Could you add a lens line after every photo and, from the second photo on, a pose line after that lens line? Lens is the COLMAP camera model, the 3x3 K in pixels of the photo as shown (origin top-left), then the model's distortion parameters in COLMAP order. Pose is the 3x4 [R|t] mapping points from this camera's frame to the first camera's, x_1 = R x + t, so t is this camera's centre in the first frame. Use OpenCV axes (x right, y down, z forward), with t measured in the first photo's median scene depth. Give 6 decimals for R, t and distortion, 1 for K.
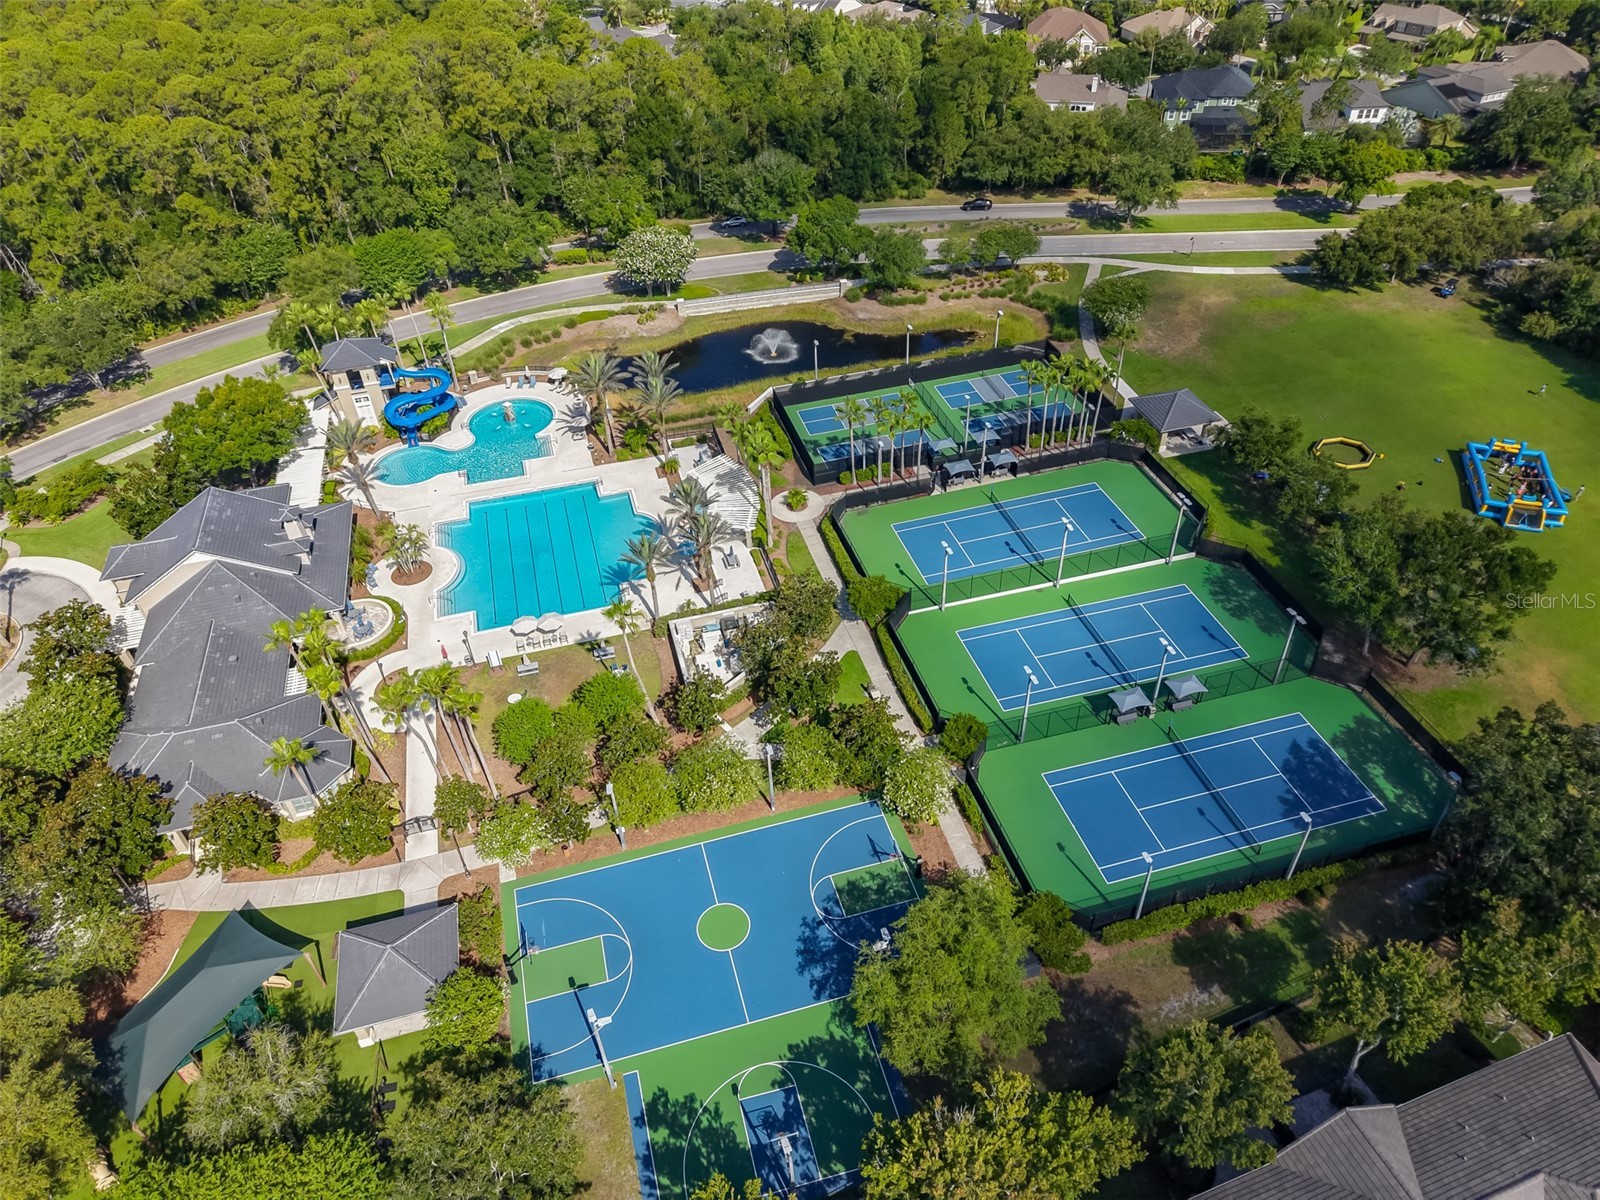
lens RADIAL K [[1092.9, 0, 831.2], [0, 1092.9, 600.0], [0, 0, 1]] dist [0.041583, -0.039597]
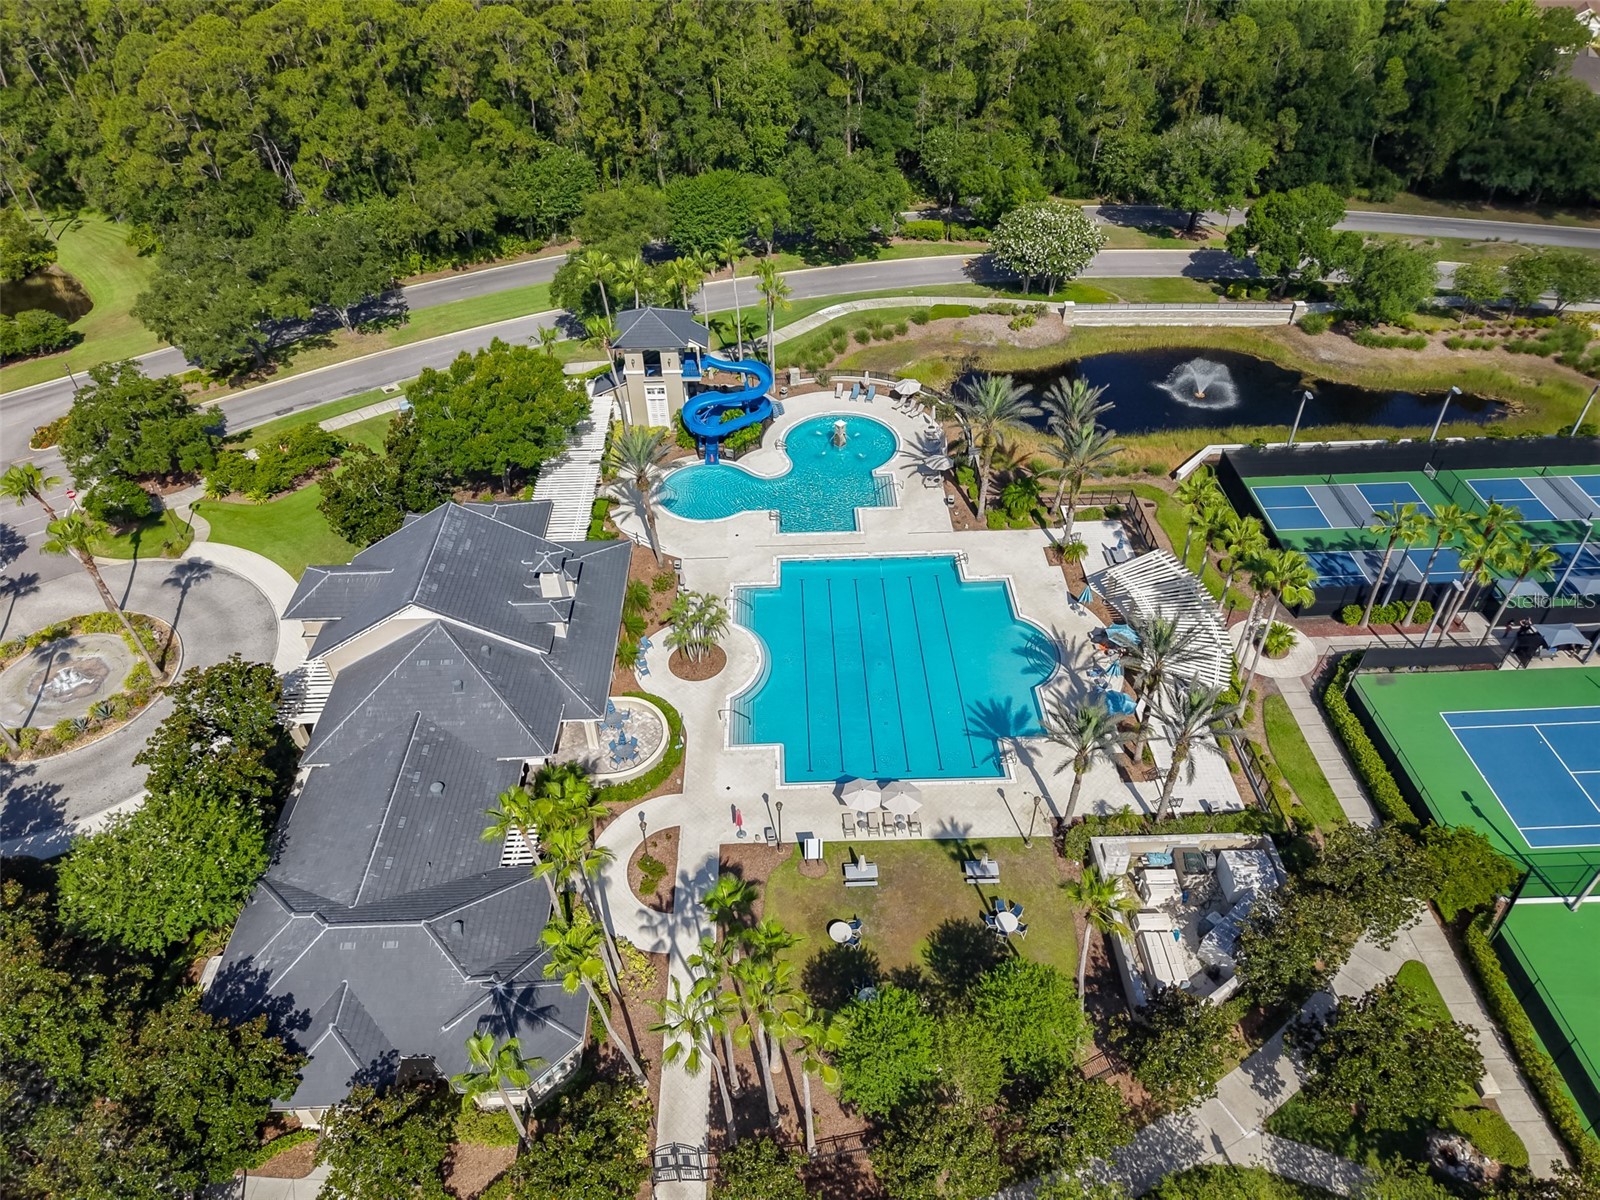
lens RADIAL K [[1092.9, 0, 831.2], [0, 1092.9, 600.0], [0, 0, 1]] dist [0.041583, -0.039597]
pose [[0.972201, 0.167041, -0.164078, -0.146583], [-0.165458, 0.985940, 0.023368, -0.070327], [0.165674, 0.004430, 0.986171, 0.255514]]
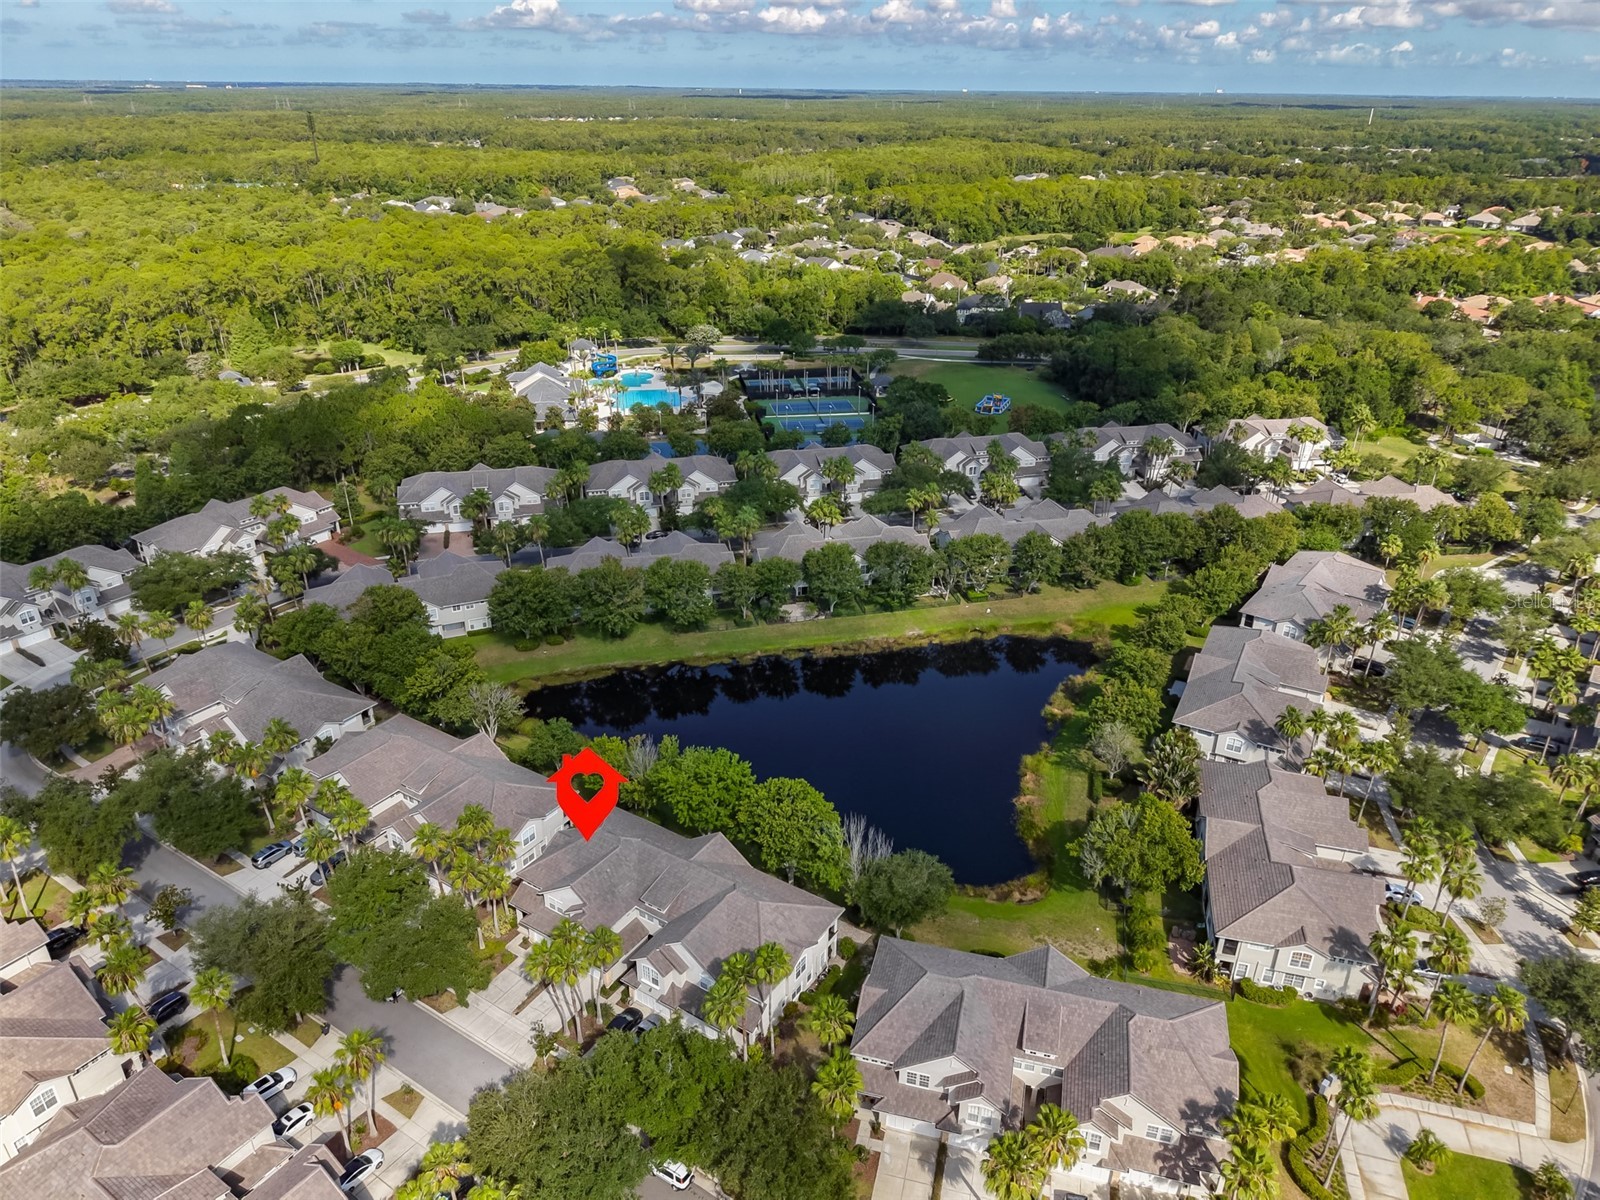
lens RADIAL K [[1089.1, 0, 806.8], [0, 1089.1, 567.4], [0, 0, 1]] dist [-0.000893, -0.007154]
pose [[0.993389, 0.086502, -0.075472, 0.294098], [-0.103407, 0.959770, -0.261052, 0.793909], [0.049854, 0.267131, 0.962370, -1.163021]]
